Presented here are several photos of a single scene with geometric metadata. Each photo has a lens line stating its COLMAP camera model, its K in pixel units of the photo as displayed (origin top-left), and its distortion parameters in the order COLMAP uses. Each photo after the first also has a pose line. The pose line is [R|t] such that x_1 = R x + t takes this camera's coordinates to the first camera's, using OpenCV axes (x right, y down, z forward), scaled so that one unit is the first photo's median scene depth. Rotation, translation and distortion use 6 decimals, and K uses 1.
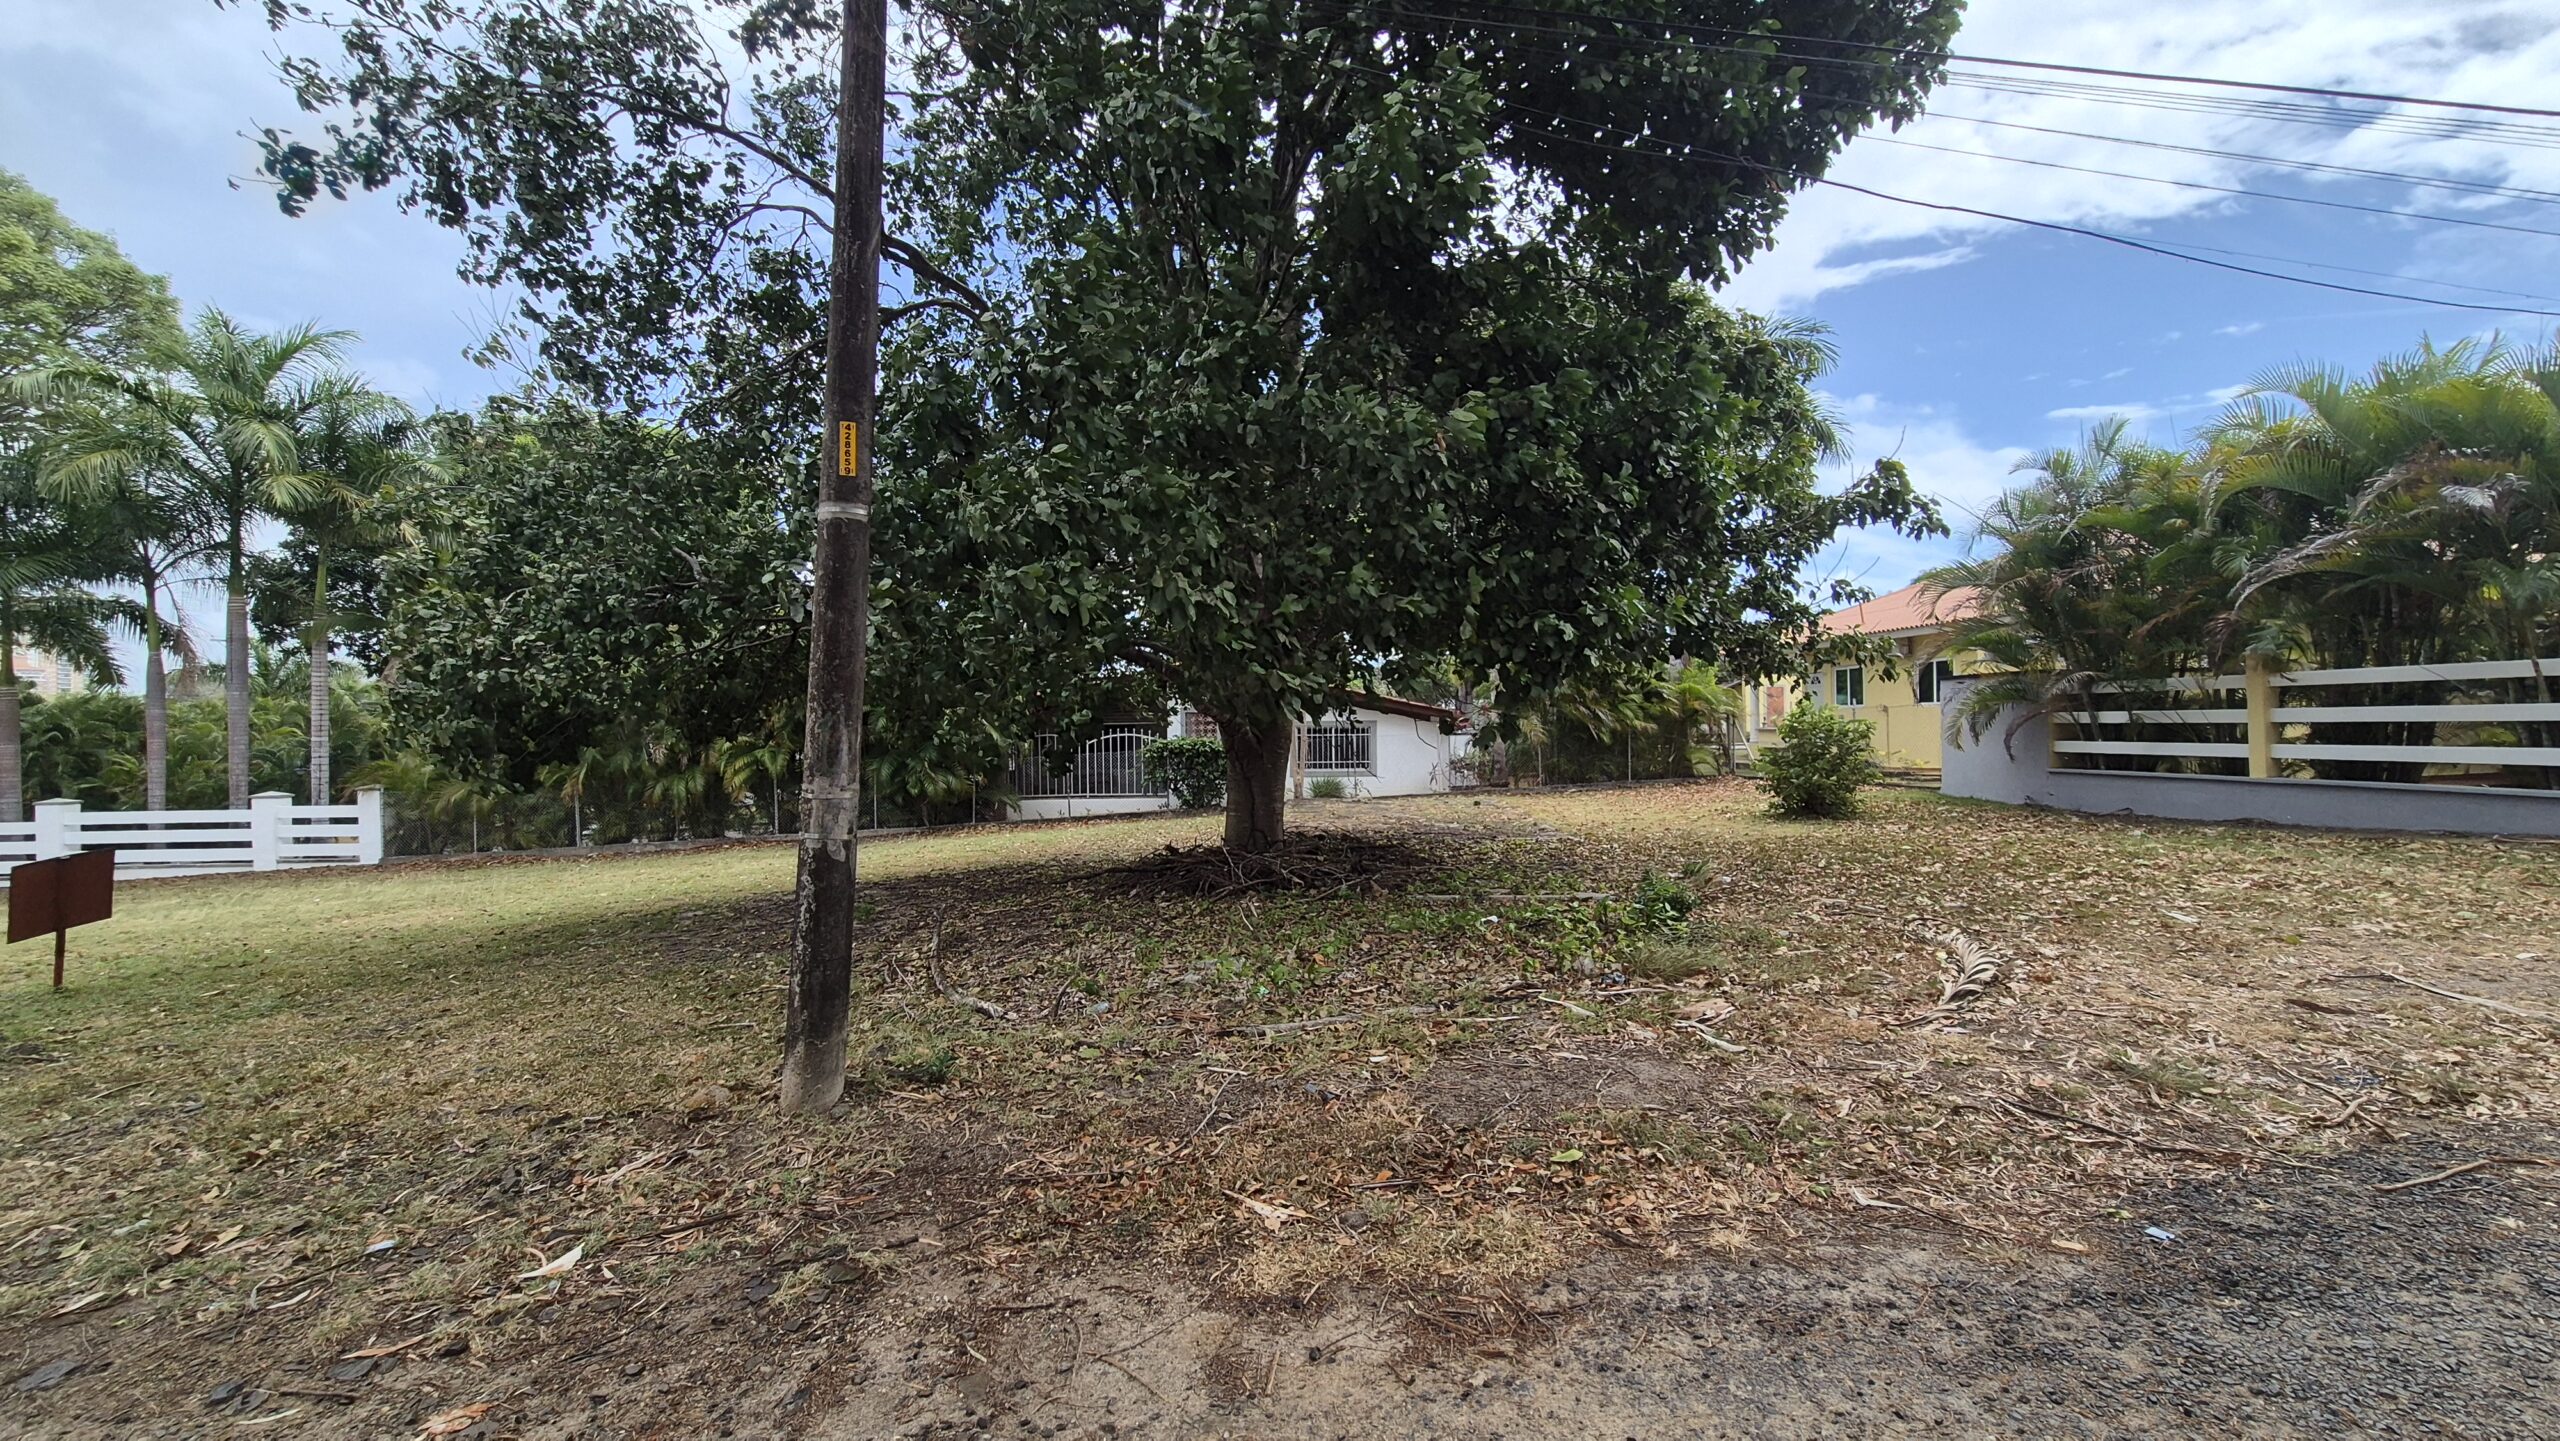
lens RADIAL K [[1049.7, 0, 1278.2], [0, 1049.7, 713.0], [0, 0, 1]] dist [-0.001310, 0.001167]
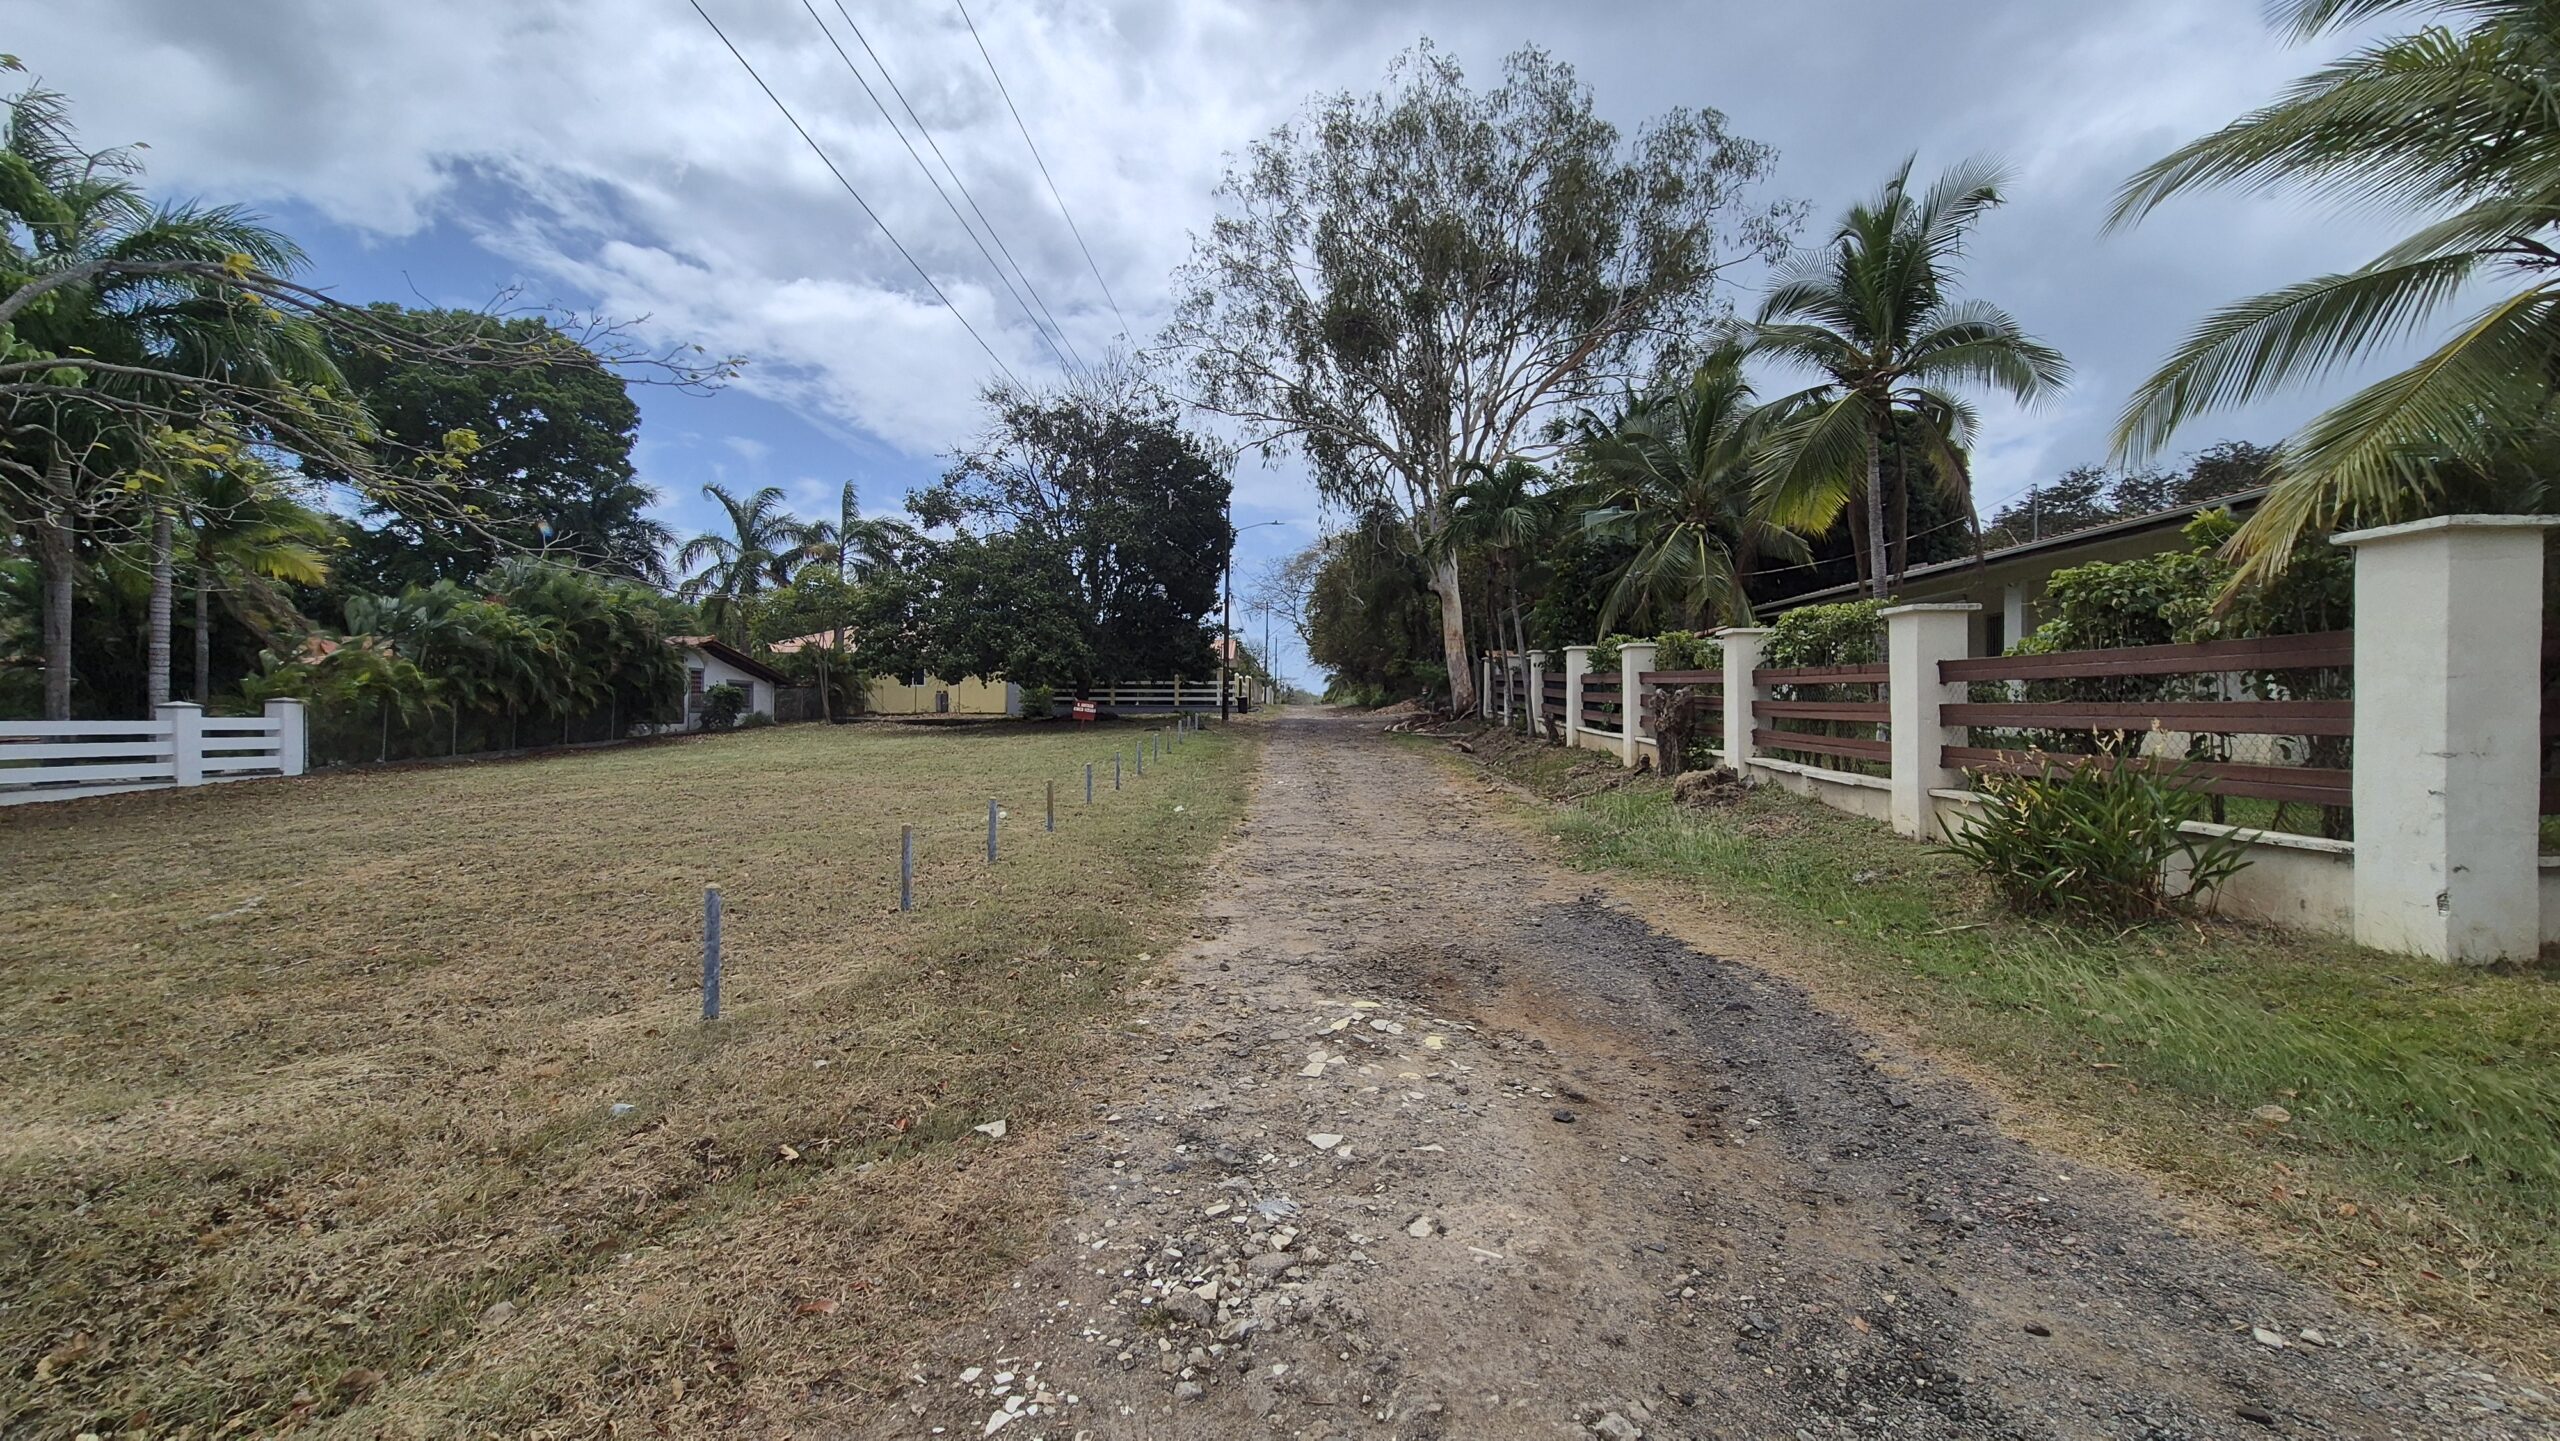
lens RADIAL K [[1049.7, 0, 1288.3], [0, 1049.7, 706.6], [0, 0, 1]] dist [-0.001310, 0.001167]
pose [[0.081818, 0.023106, 0.996379, -3.357232], [-0.019823, 0.999571, -0.021552, 0.149798], [-0.996450, -0.017988, 0.082241, -0.070957]]
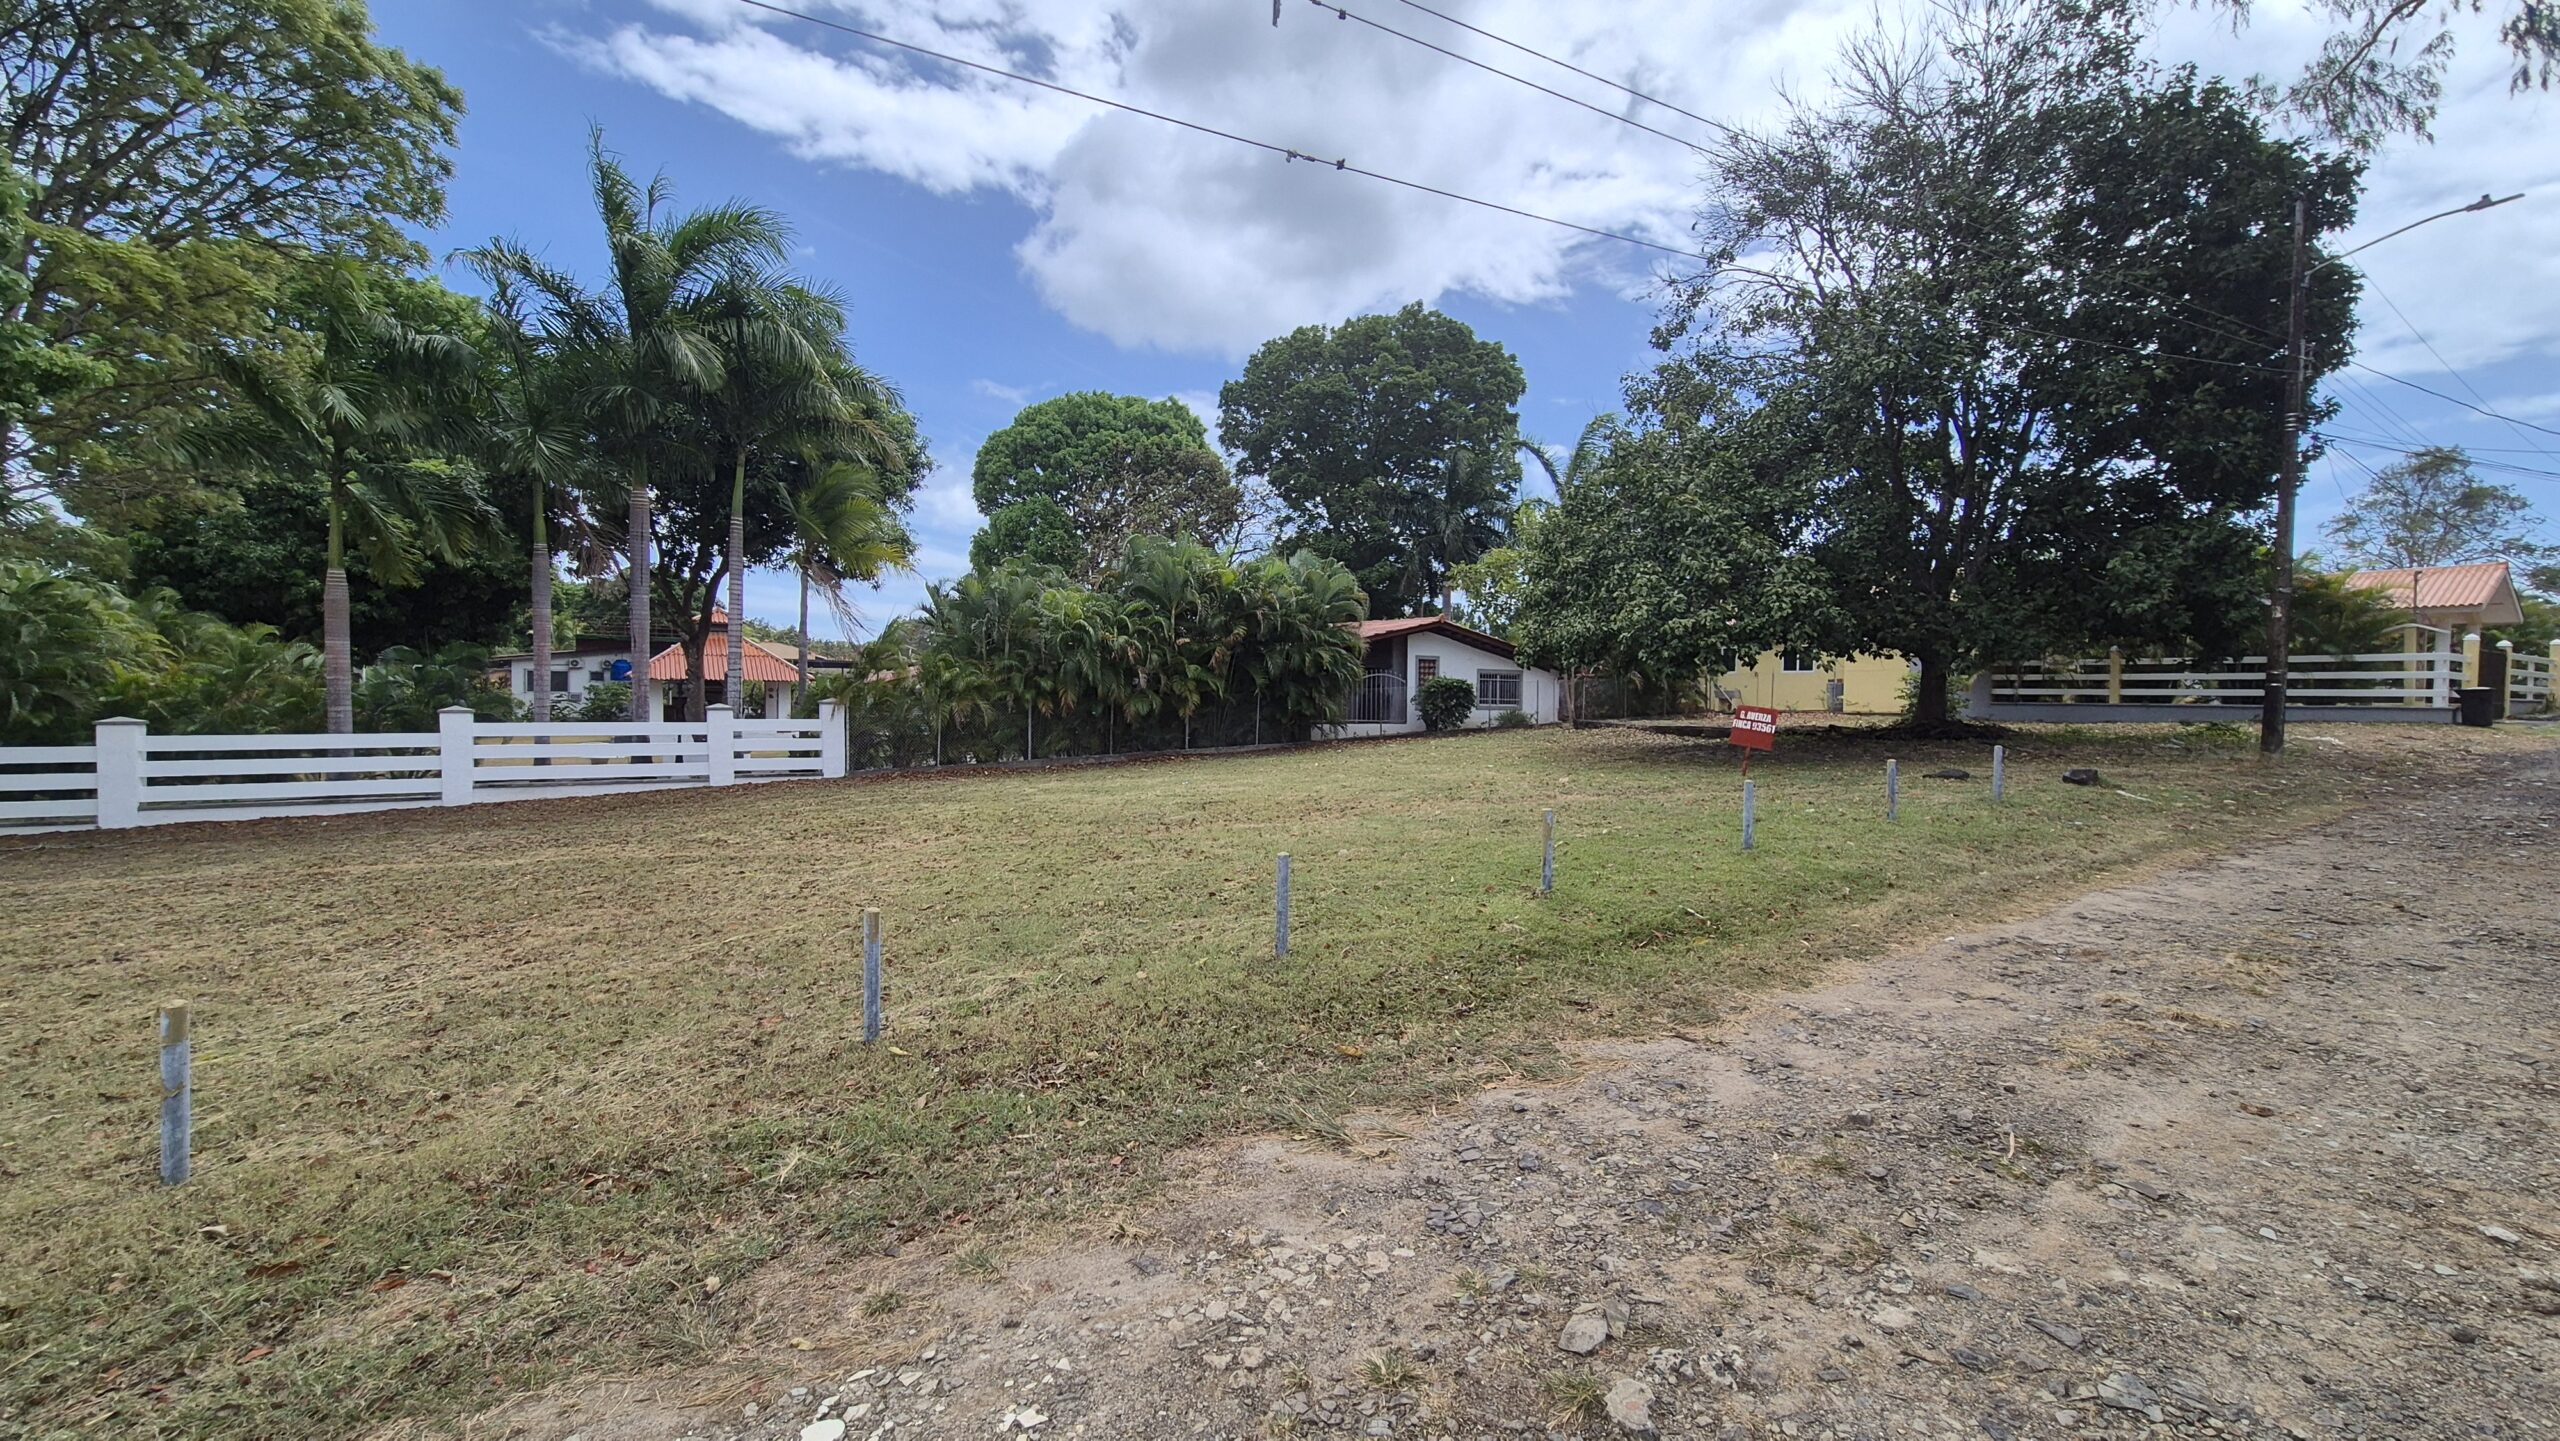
lens RADIAL K [[1049.7, 0, 1290.6], [0, 1049.7, 709.7], [0, 0, 1]] dist [-0.001310, 0.001167]
pose [[0.871974, 0.016114, 0.489286, -1.828577], [-0.031374, 0.999243, 0.023003, 0.080273], [-0.488545, -0.035409, 0.871820, -0.139719]]
